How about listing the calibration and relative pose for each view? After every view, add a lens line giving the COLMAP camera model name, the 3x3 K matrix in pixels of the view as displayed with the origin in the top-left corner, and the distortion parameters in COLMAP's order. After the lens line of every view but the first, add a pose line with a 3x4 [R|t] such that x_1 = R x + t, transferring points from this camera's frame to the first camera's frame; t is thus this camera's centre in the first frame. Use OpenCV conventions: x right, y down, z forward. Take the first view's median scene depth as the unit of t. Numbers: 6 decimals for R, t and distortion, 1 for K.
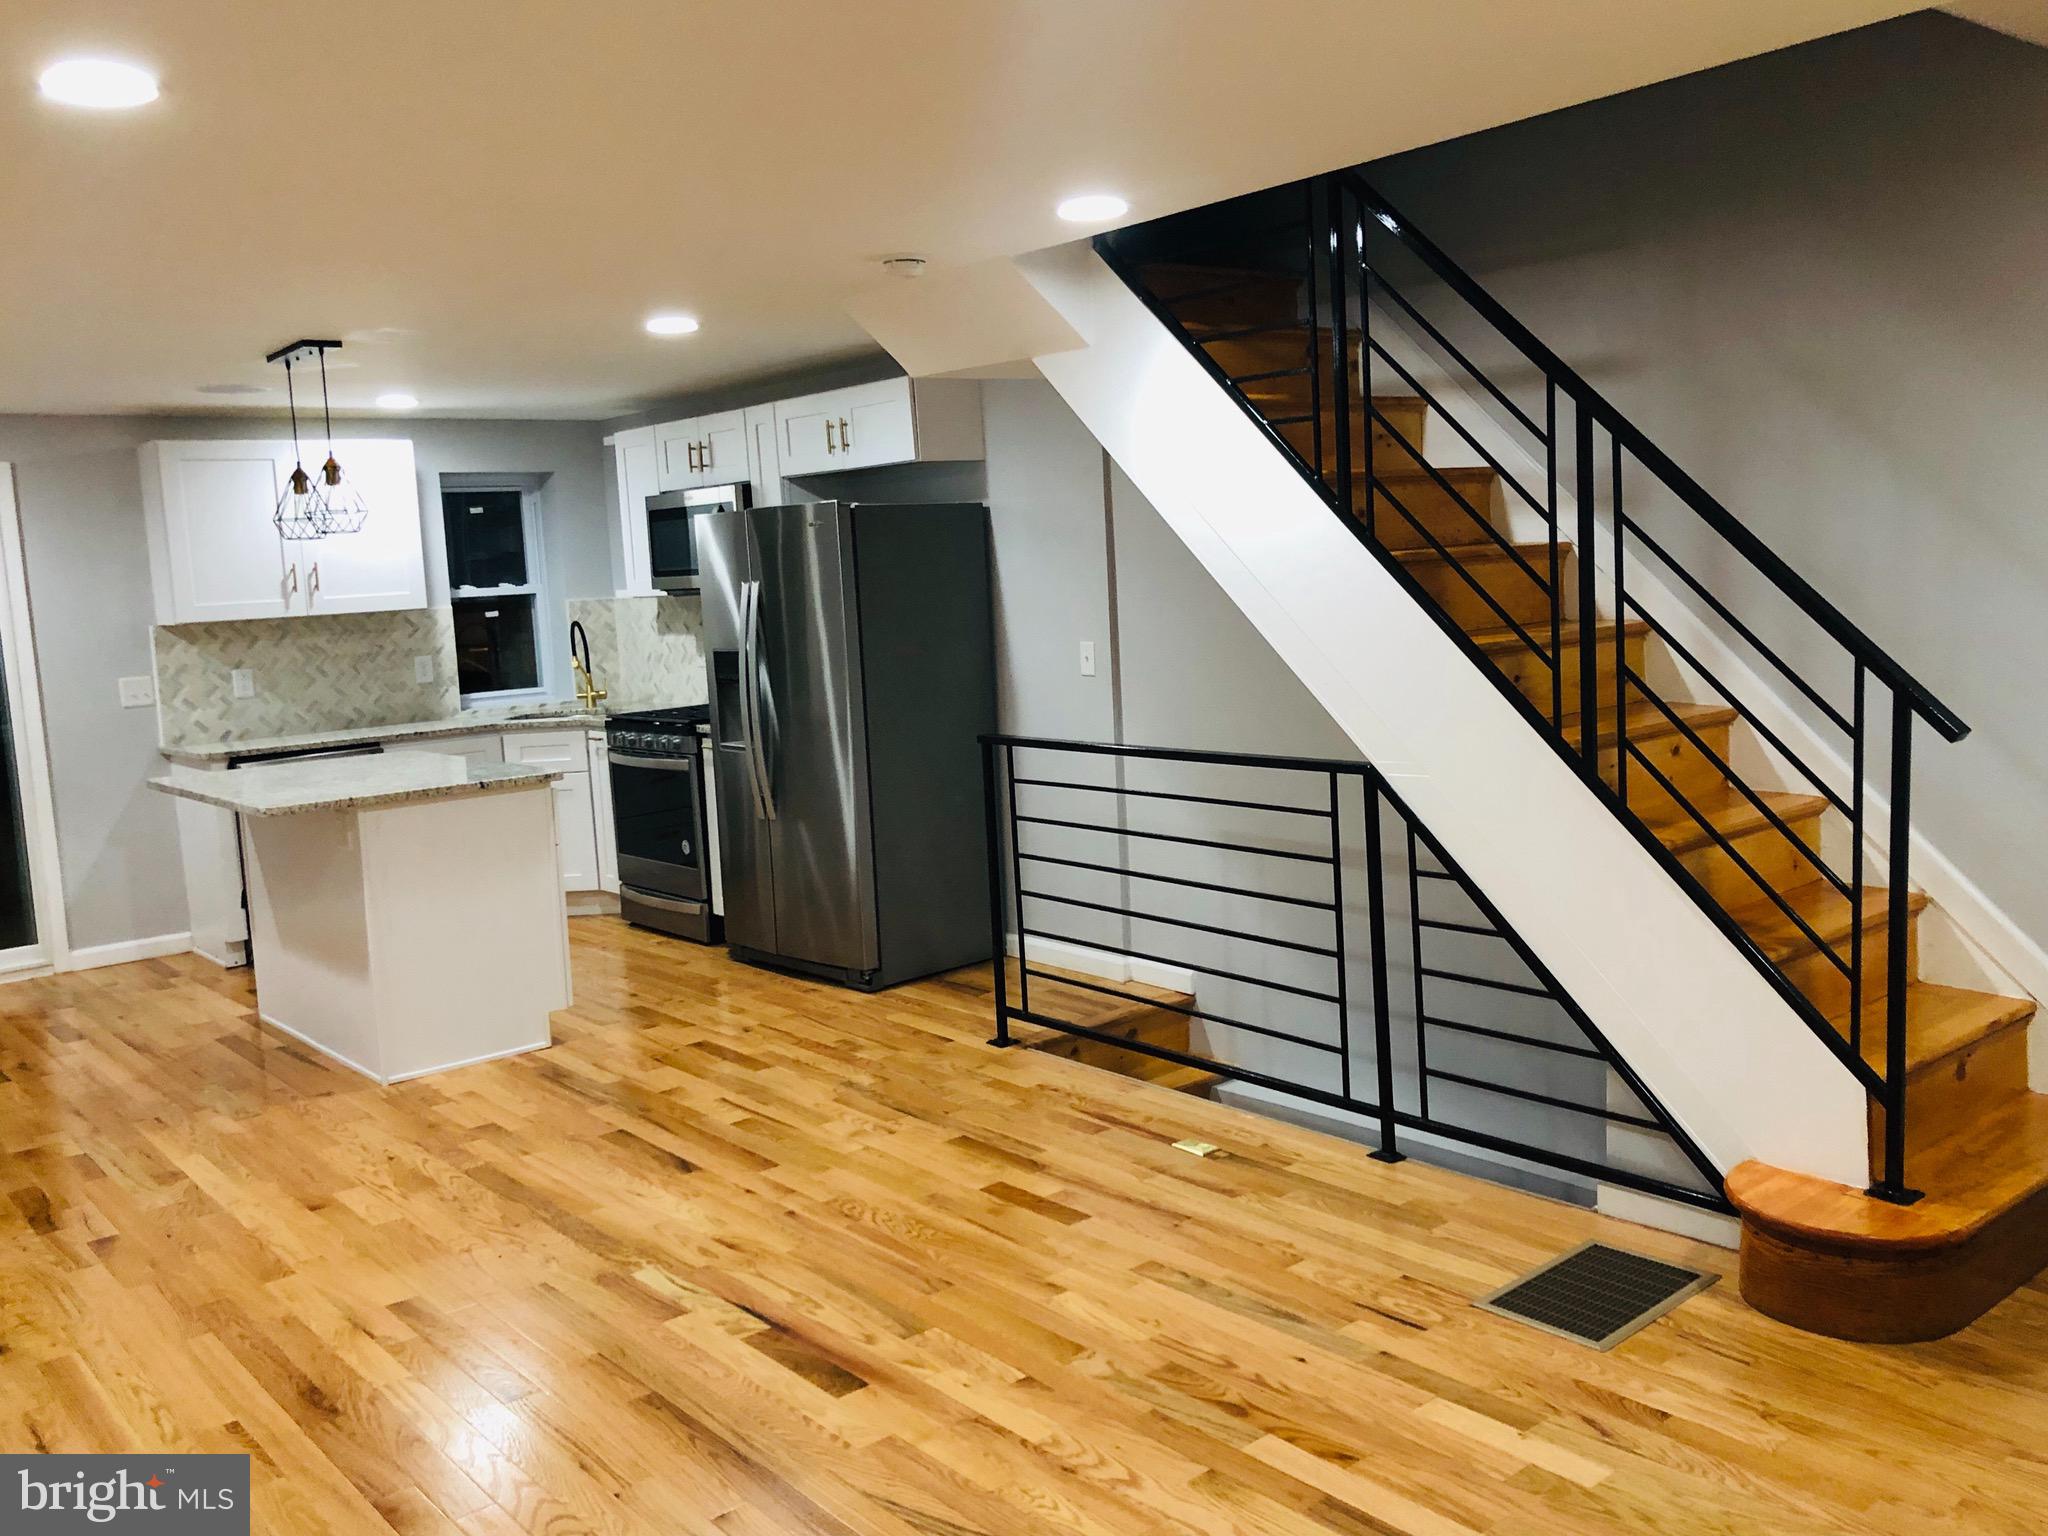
lens RADIAL K [[1715.6, 0, 1024.0], [0, 1715.6, 768.0], [0, 0, 1]] dist [0.021011, -0.013915]
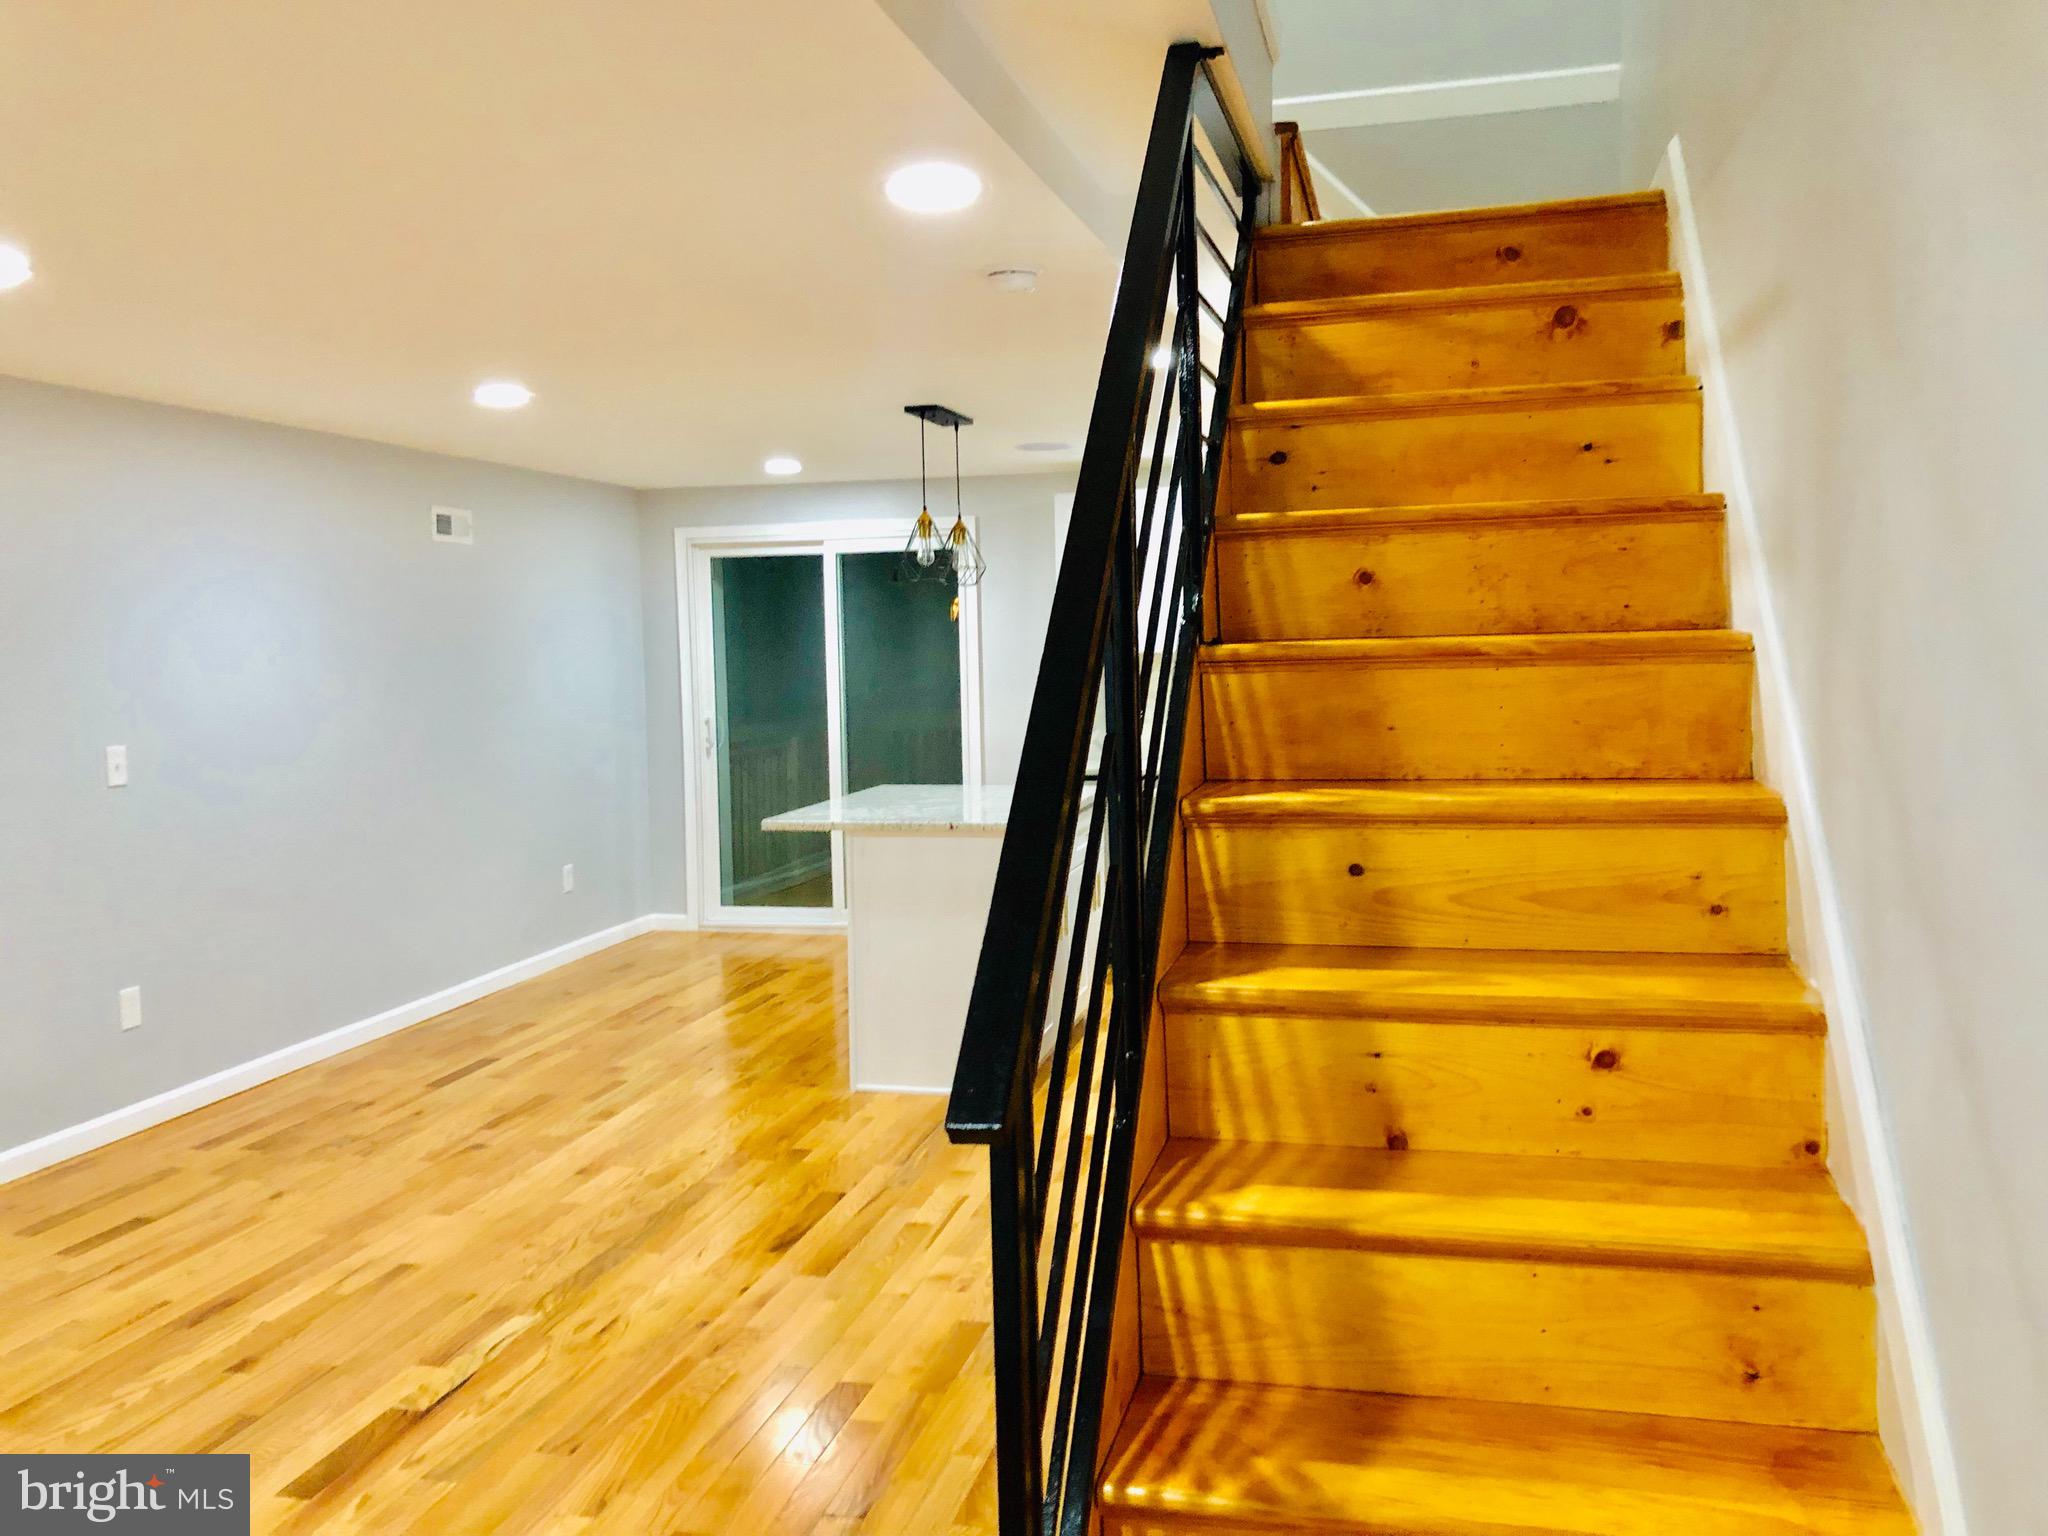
lens RADIAL K [[1679.7, 0, 1052.2], [0, 1679.7, 767.6], [0, 0, 1]] dist [0.048422, -0.091252]
pose [[0.603058, 0.103805, -0.790914, 0.501996], [-0.111268, 0.992750, 0.045455, -0.077167], [0.789899, 0.060592, 0.610236, 0.427304]]
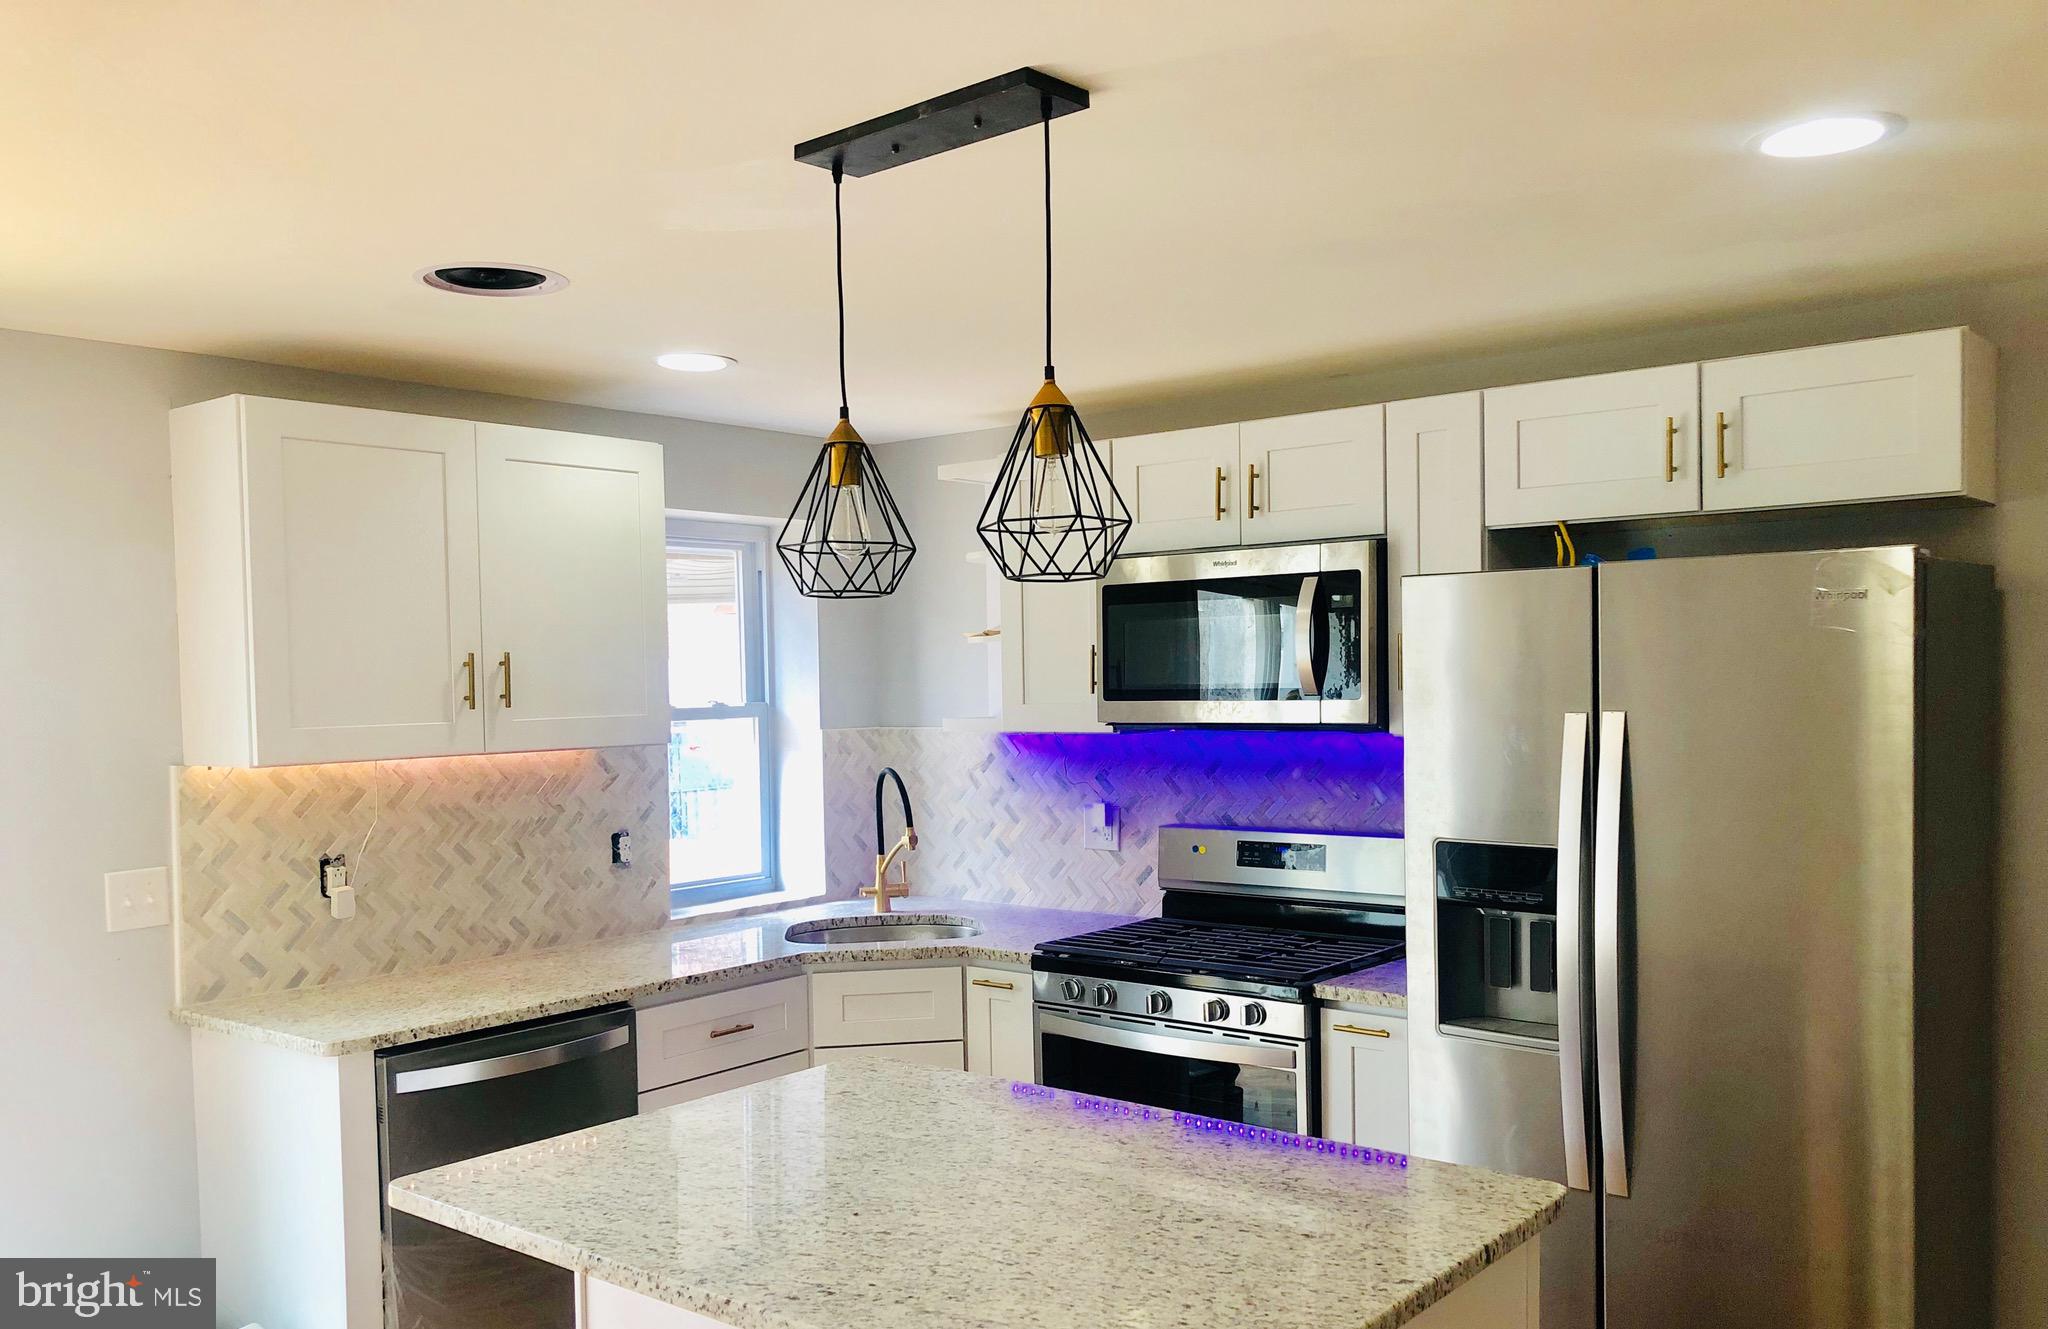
lens RADIAL K [[1694.8, 0, 1061.0], [0, 1694.8, 744.6], [0, 0, 1]] dist [-0.001094, -0.004442]
pose [[0.980214, 0.027385, 0.196038, -0.471049], [-0.010451, 0.996162, -0.086901, -0.065487], [-0.197666, 0.083133, 0.976738, 0.630905]]
